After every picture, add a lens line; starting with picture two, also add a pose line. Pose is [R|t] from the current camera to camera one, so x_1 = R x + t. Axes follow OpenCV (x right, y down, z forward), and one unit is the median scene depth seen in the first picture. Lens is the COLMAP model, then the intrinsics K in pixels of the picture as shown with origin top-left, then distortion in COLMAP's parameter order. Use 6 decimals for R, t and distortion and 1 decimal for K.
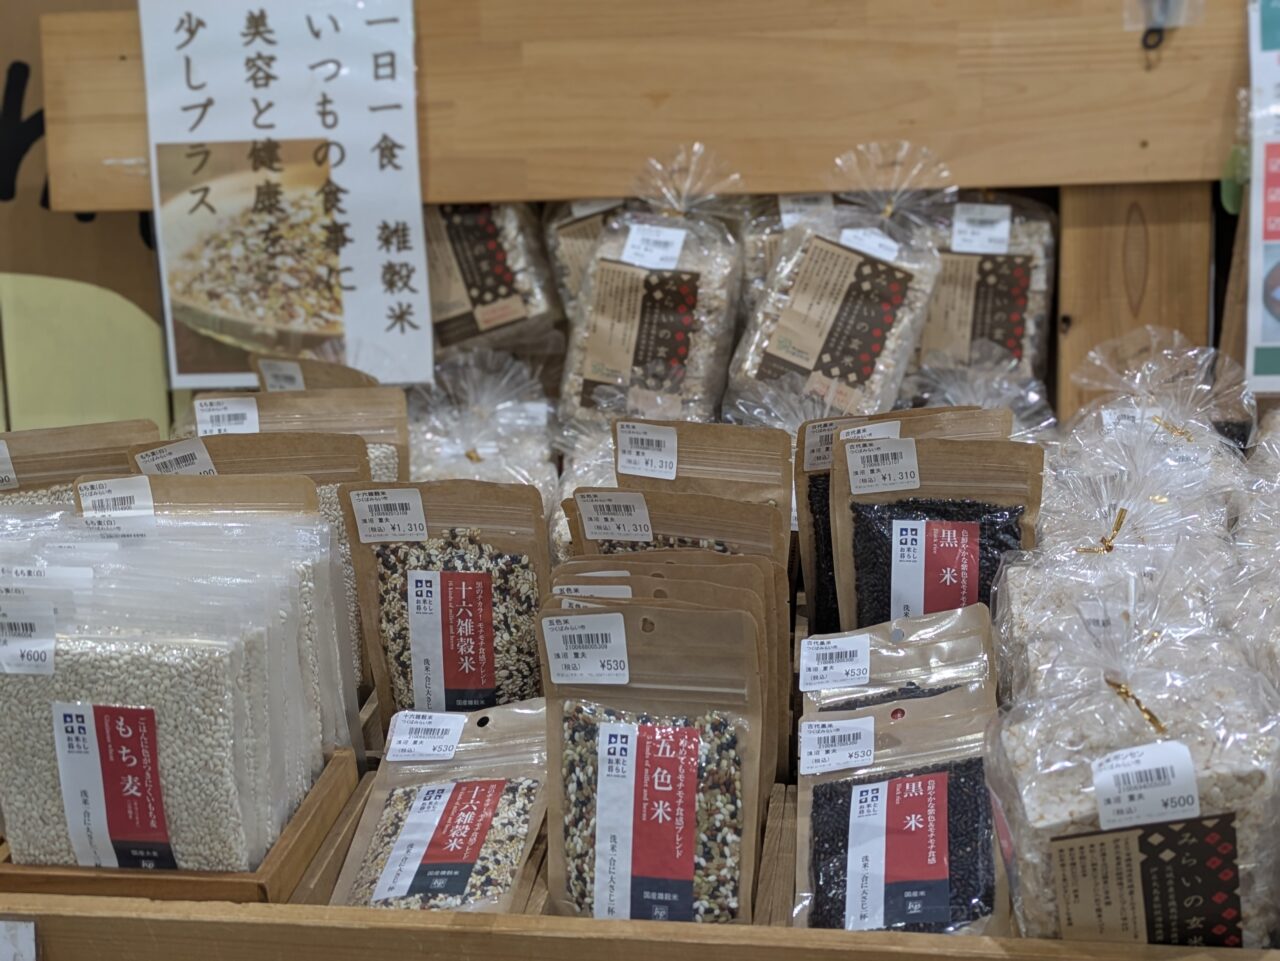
lens RADIAL K [[1530.9, 0, 639.9], [0, 1530.9, 480.2], [0, 0, 1]] dist [0.027670, 0.000000]
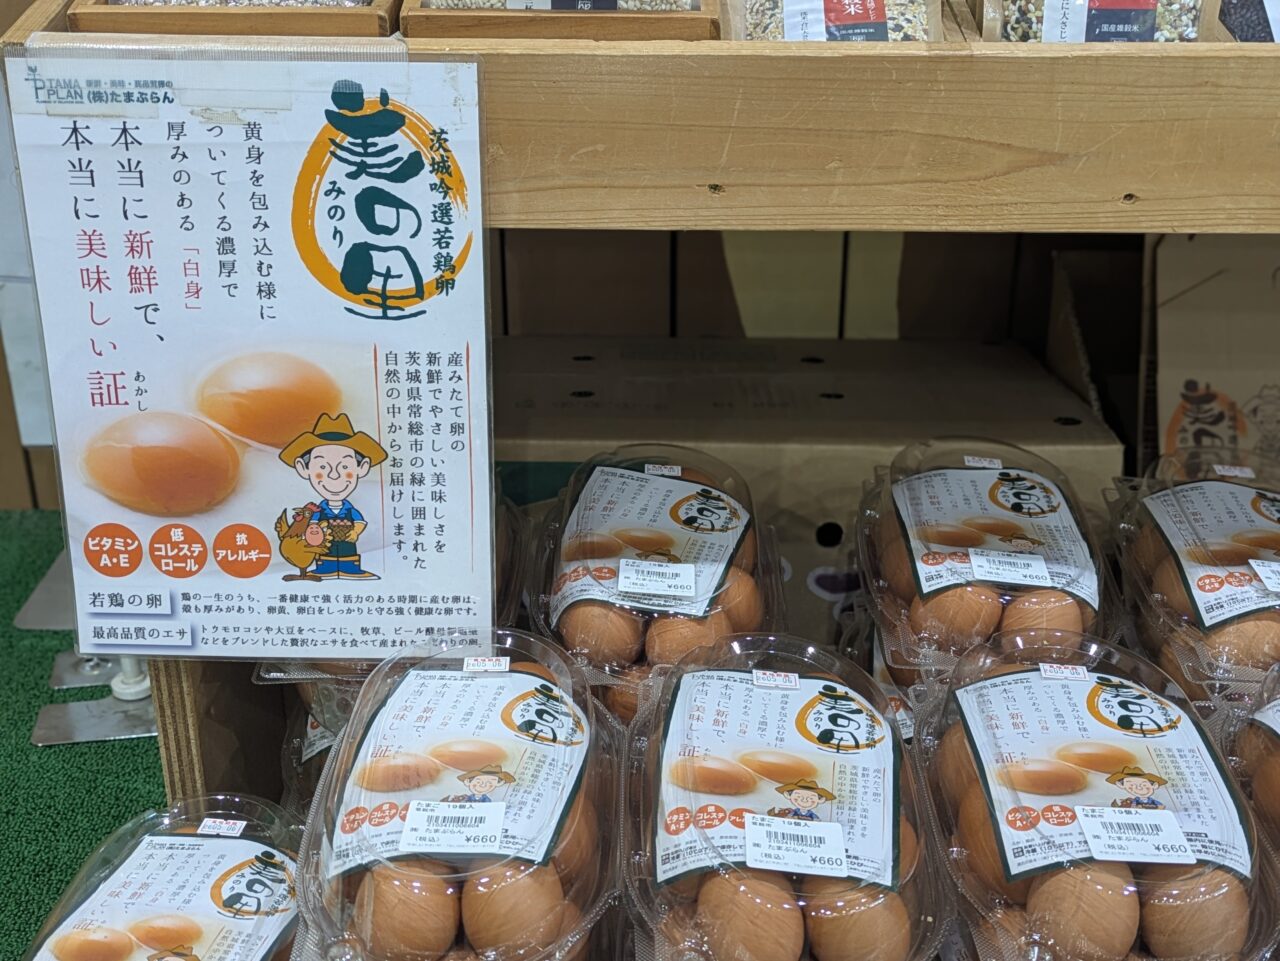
lens RADIAL K [[1530.9, 0, 640.7], [0, 1530.9, 480.3], [0, 0, 1]] dist [0.027670, 0.000000]
pose [[0.993017, -0.037195, 0.111950, -0.405878], [-0.002046, 0.943418, 0.331598, 0.214371], [-0.117950, -0.329512, 0.936755, 0.015229]]
